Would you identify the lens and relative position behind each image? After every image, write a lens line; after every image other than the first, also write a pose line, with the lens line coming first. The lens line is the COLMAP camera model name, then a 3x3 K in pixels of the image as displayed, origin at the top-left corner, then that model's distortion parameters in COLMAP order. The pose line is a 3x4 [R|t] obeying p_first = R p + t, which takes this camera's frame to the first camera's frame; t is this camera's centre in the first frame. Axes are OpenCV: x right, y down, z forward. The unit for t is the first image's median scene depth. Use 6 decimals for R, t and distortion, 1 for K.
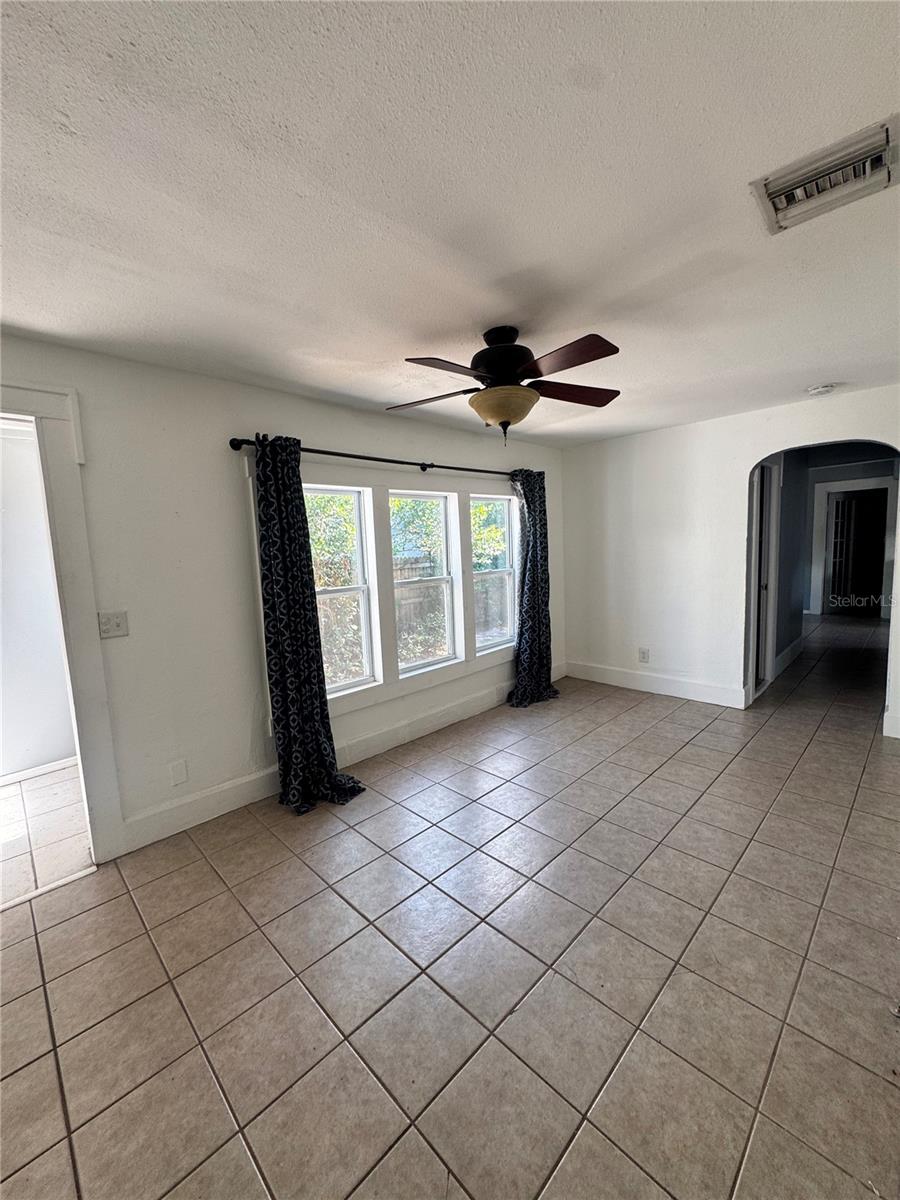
lens RADIAL K [[478.6, 0, 454.3], [0, 478.6, 599.0], [0, 0, 1]] dist [-0.004157, 0.000171]
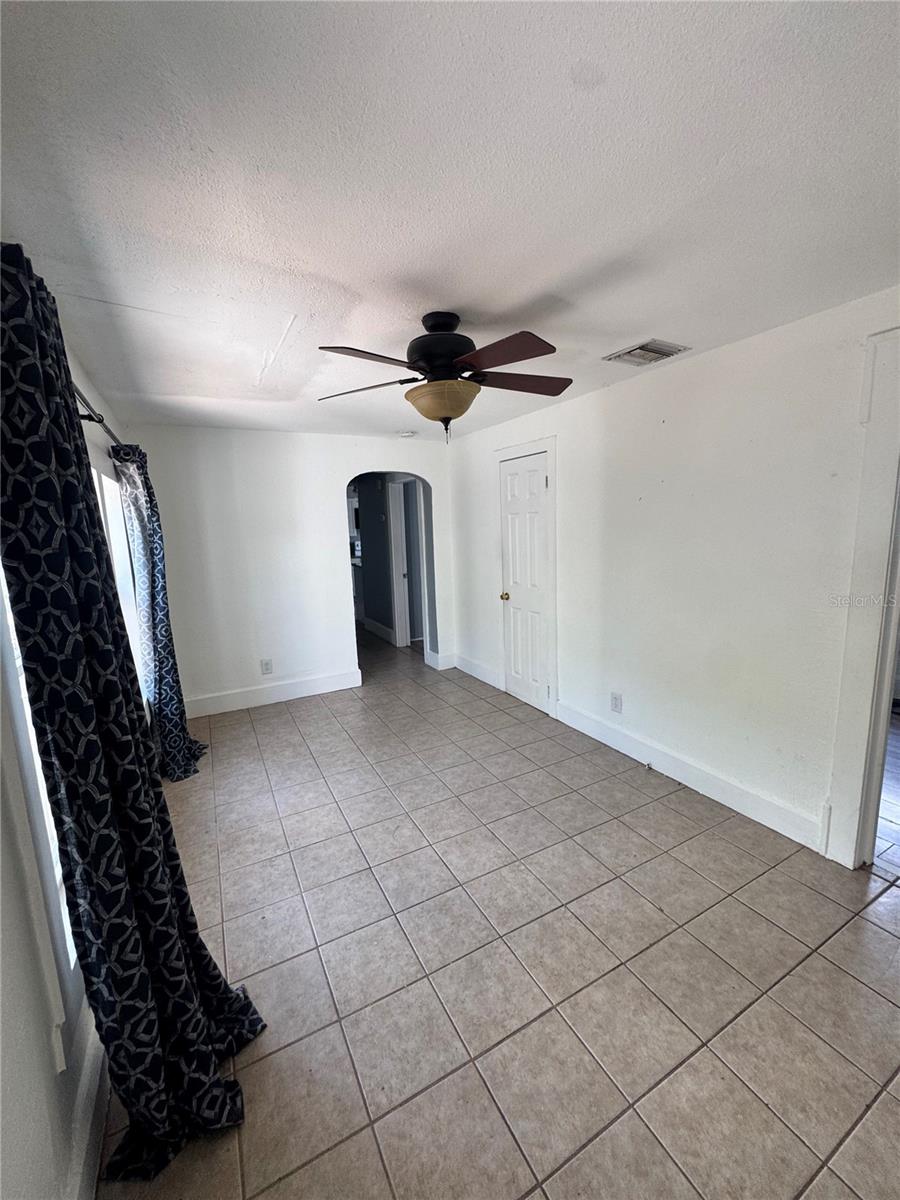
lens RADIAL K [[478.6, 0, 454.3], [0, 478.6, 599.0], [0, 0, 1]] dist [-0.004157, 0.000171]
pose [[0.289592, -0.117384, 0.949925, -0.485953], [0.130900, 0.987984, 0.082181, -0.056194], [-0.948157, 0.100547, 0.301477, 0.443707]]
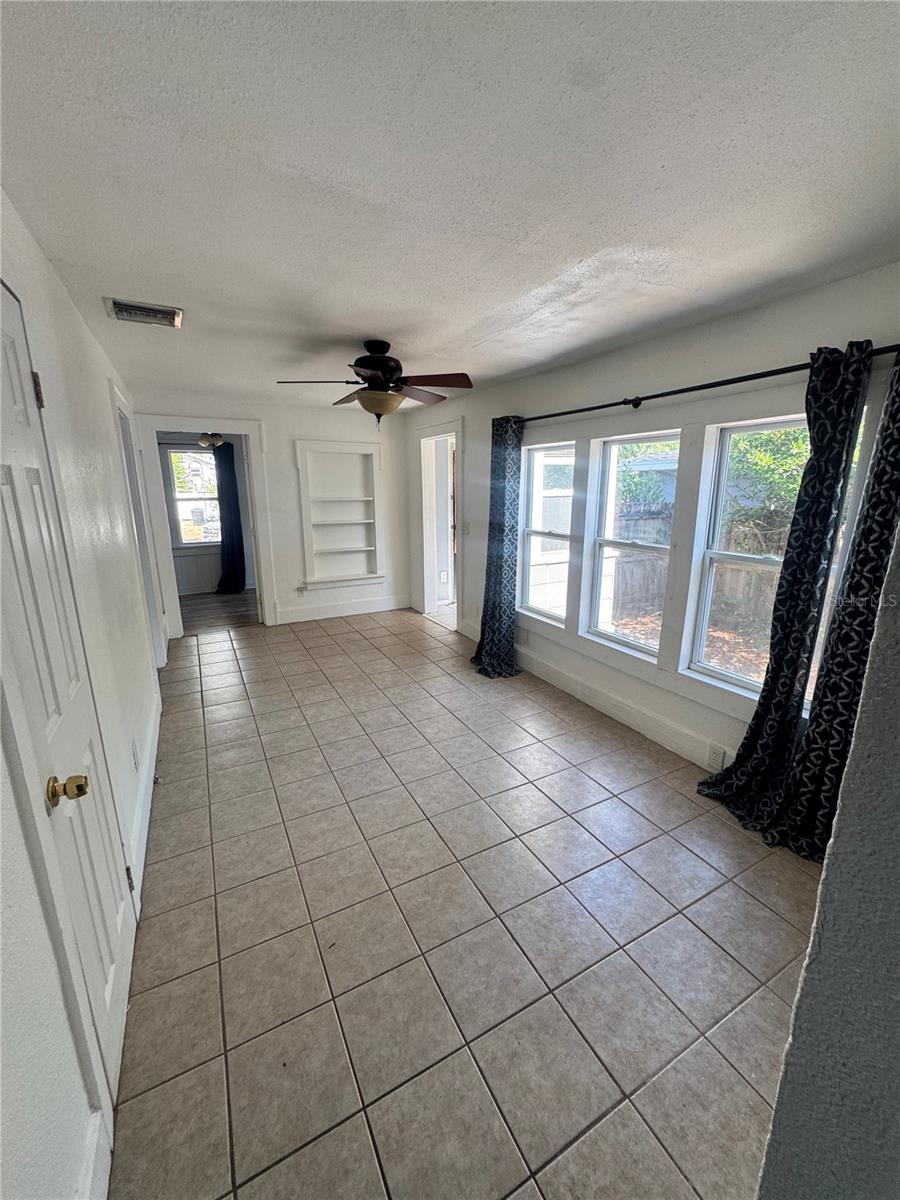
lens RADIAL K [[478.6, 0, 454.3], [0, 478.6, 599.0], [0, 0, 1]] dist [-0.004157, 0.000171]
pose [[-0.285919, 0.266269, -0.920517, 0.851199], [-0.094892, 0.948030, 0.303702, -0.180625], [0.953544, 0.174184, -0.245793, 0.972099]]
